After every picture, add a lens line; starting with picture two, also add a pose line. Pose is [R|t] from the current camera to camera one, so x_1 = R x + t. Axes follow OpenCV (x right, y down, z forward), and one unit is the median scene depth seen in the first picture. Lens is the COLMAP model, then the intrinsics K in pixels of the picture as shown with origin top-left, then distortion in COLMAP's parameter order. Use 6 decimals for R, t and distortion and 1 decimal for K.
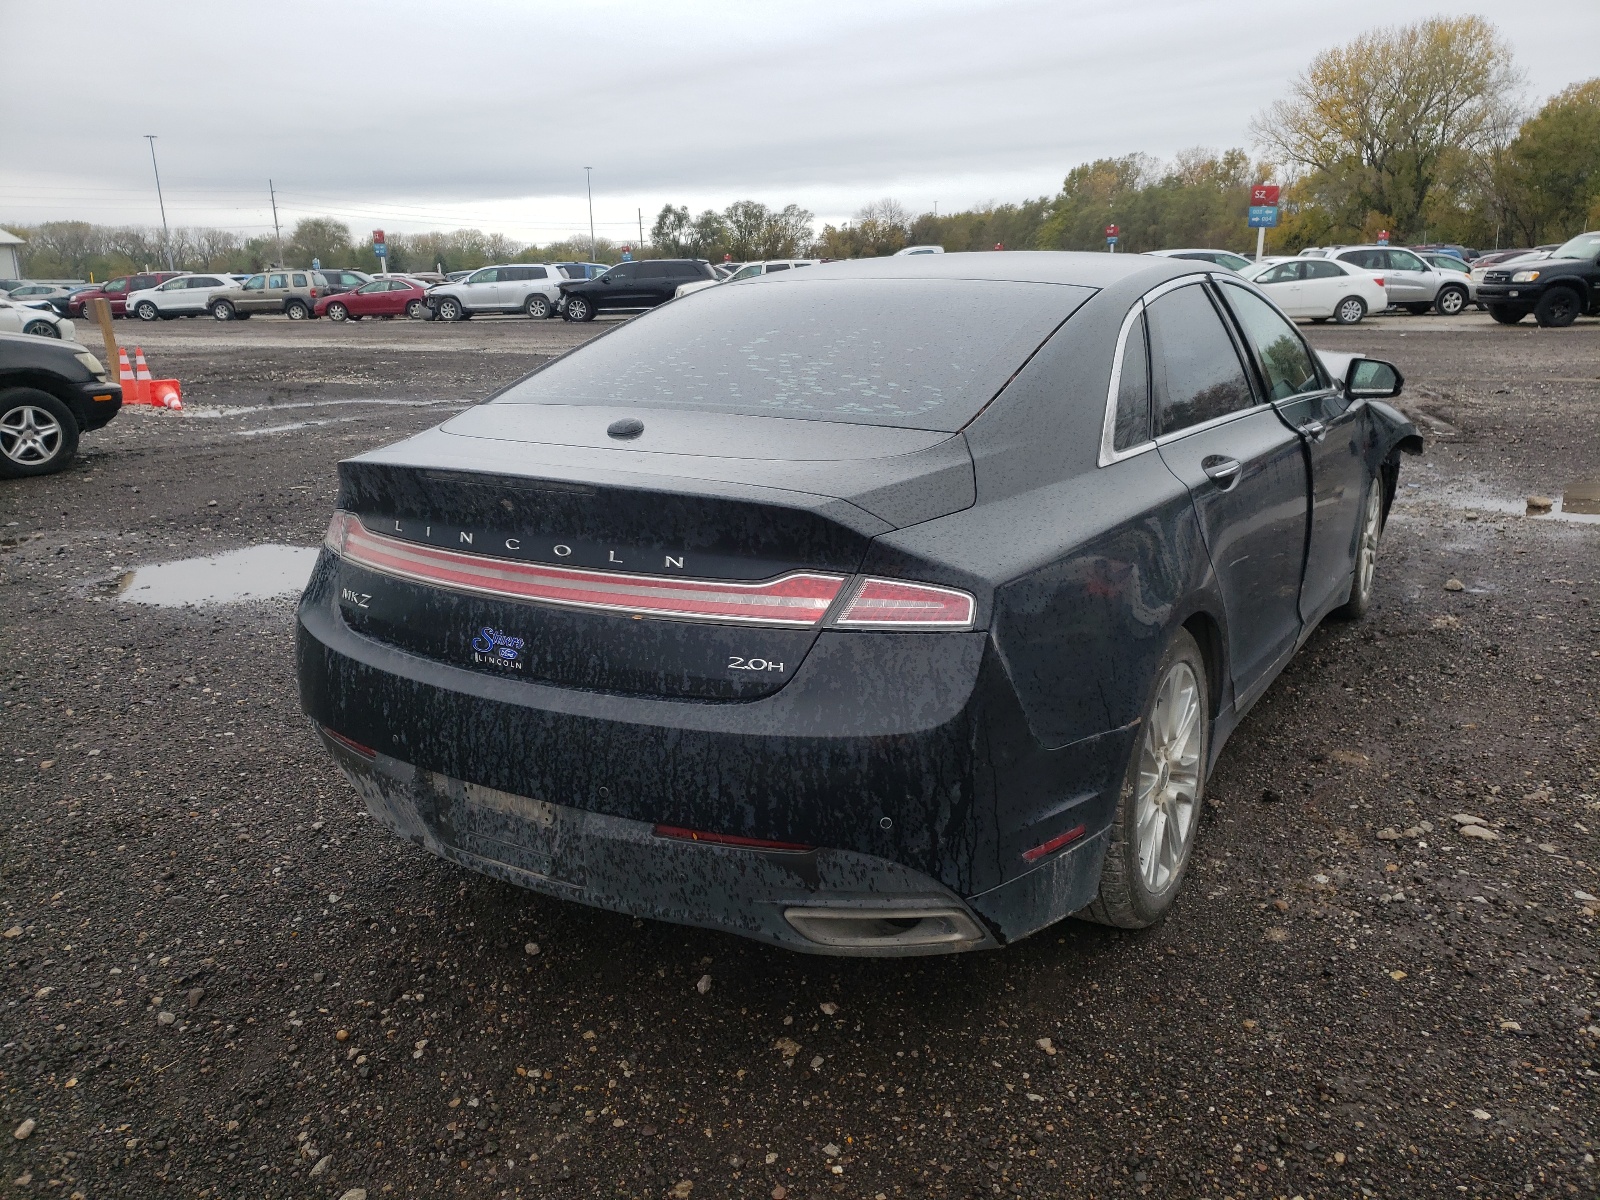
lens RADIAL K [[1218.9, 0, 807.5], [0, 1218.9, 602.3], [0, 0, 1]] dist [0.017139, 0.008888]
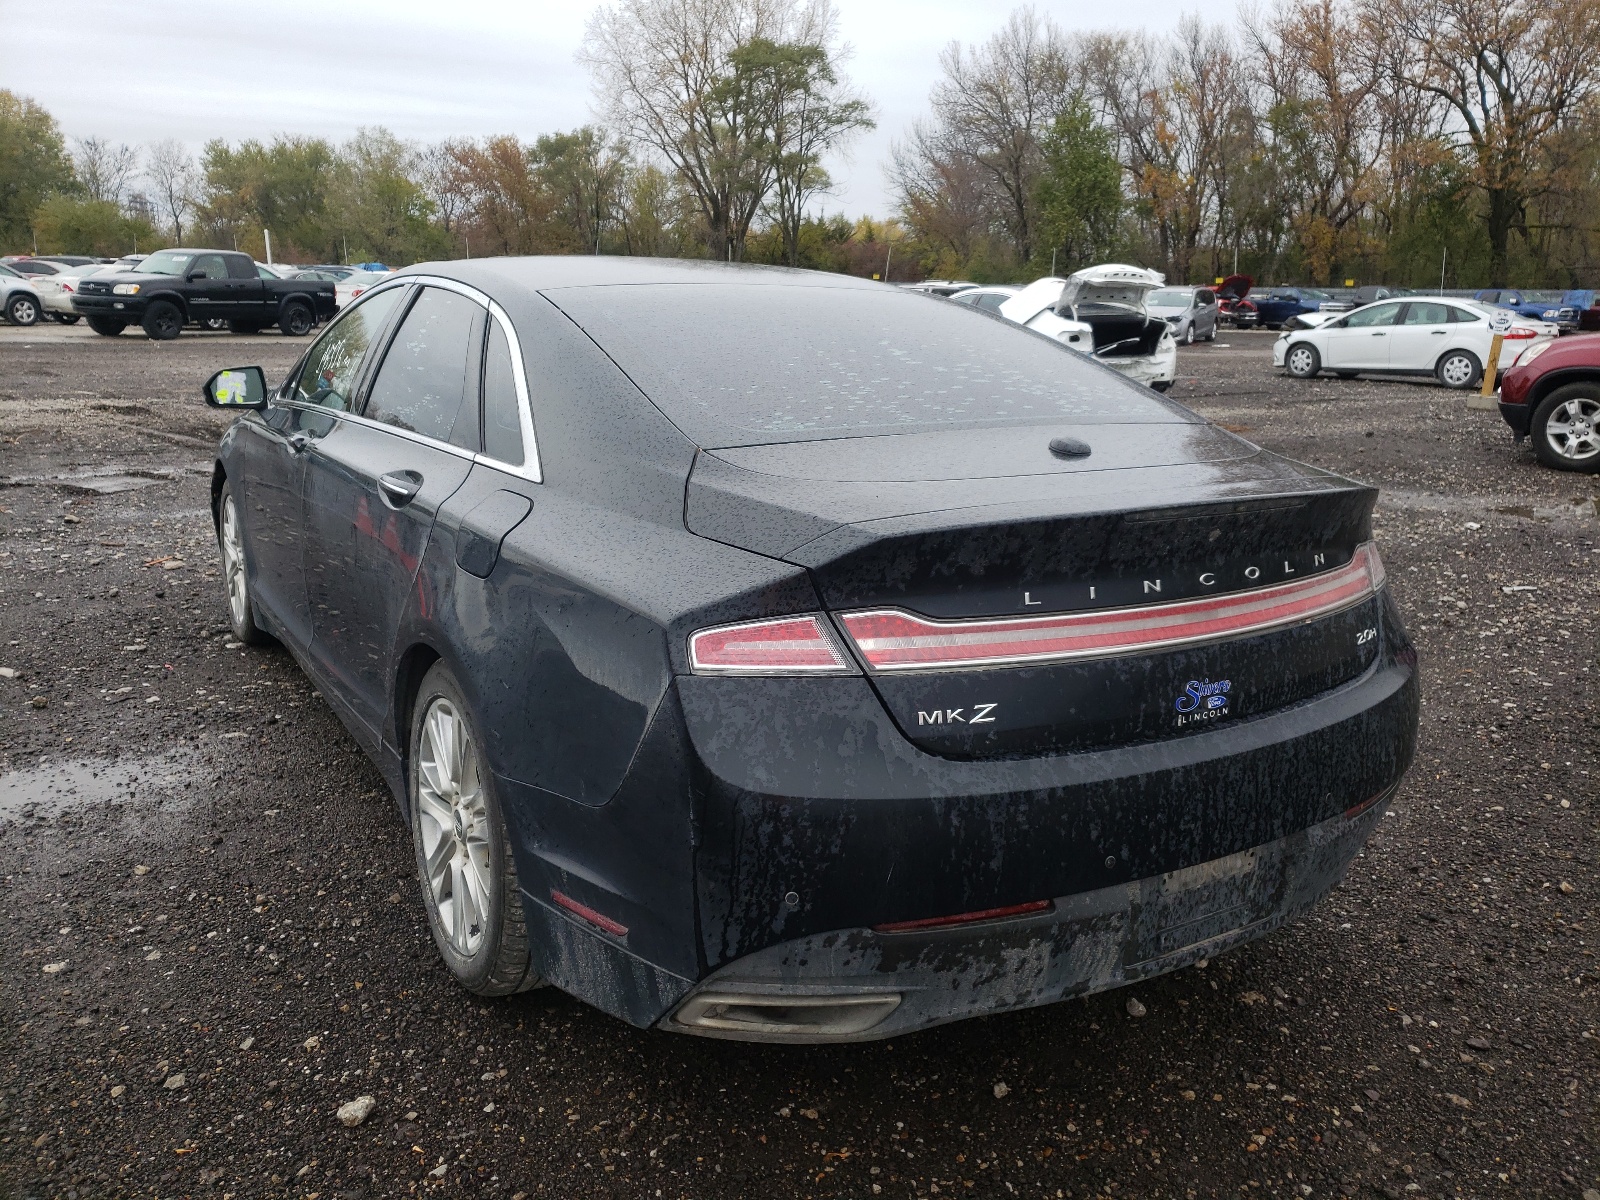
lens RADIAL K [[1218.9, 0, 806.3], [0, 1218.9, 597.4], [0, 0, 1]] dist [0.017139, 0.008888]
pose [[0.466566, -0.185737, 0.864764, -1.105003], [0.197075, 0.974955, 0.103077, -0.176831], [-0.862251, 0.122331, 0.491485, 0.787105]]
